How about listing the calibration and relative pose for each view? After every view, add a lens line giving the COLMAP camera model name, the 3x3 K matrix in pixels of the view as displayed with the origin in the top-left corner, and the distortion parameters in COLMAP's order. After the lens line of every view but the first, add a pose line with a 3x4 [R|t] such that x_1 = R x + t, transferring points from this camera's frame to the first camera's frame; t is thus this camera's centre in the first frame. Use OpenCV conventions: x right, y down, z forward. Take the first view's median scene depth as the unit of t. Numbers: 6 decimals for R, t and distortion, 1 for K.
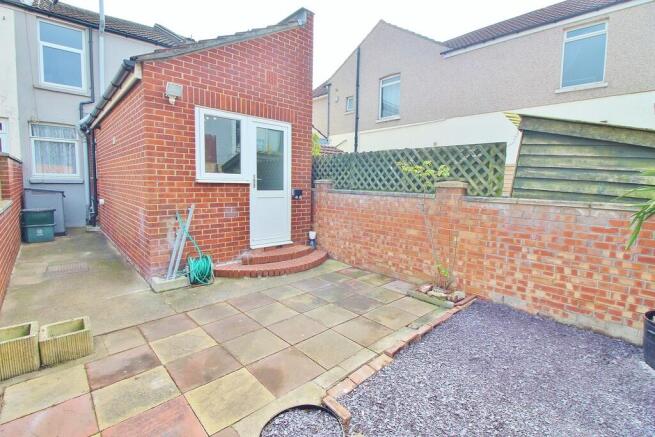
lens RADIAL K [[303.7, 0, 330.6], [0, 303.7, 210.7], [0, 0, 1]] dist [0.000425, -0.008191]
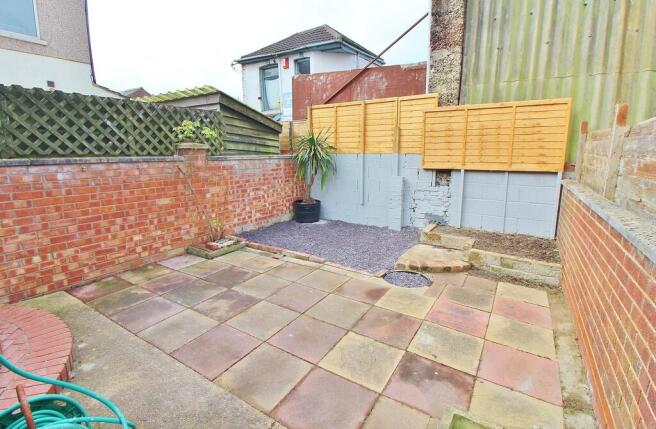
lens RADIAL K [[308.1, 0, 328.0], [0, 308.1, 214.5], [0, 0, 1]] dist [-0.000693, -0.000407]
pose [[-0.253273, -0.215040, 0.943192, -0.703339], [0.083805, 0.966439, 0.242843, -0.070062], [-0.963758, 0.140550, -0.226752, 0.759446]]
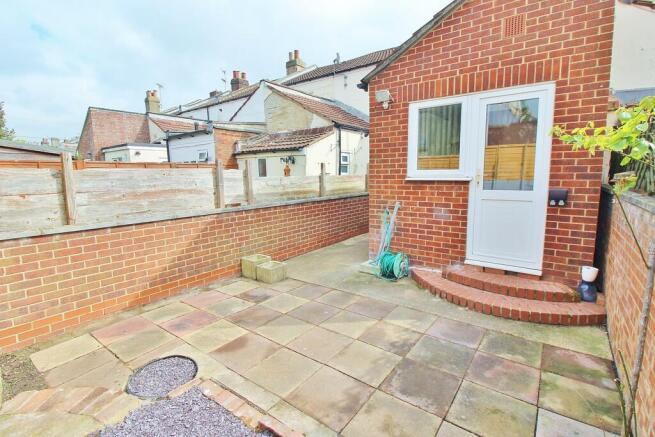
lens RADIAL K [[303.7, 0, 330.6], [0, 303.7, 210.7], [0, 0, 1]] dist [0.000425, -0.008191]
pose [[0.172186, 0.096183, -0.980358, 0.517037], [-0.076317, 0.993533, 0.084072, -0.058447], [0.982104, 0.060342, 0.178413, 0.586376]]
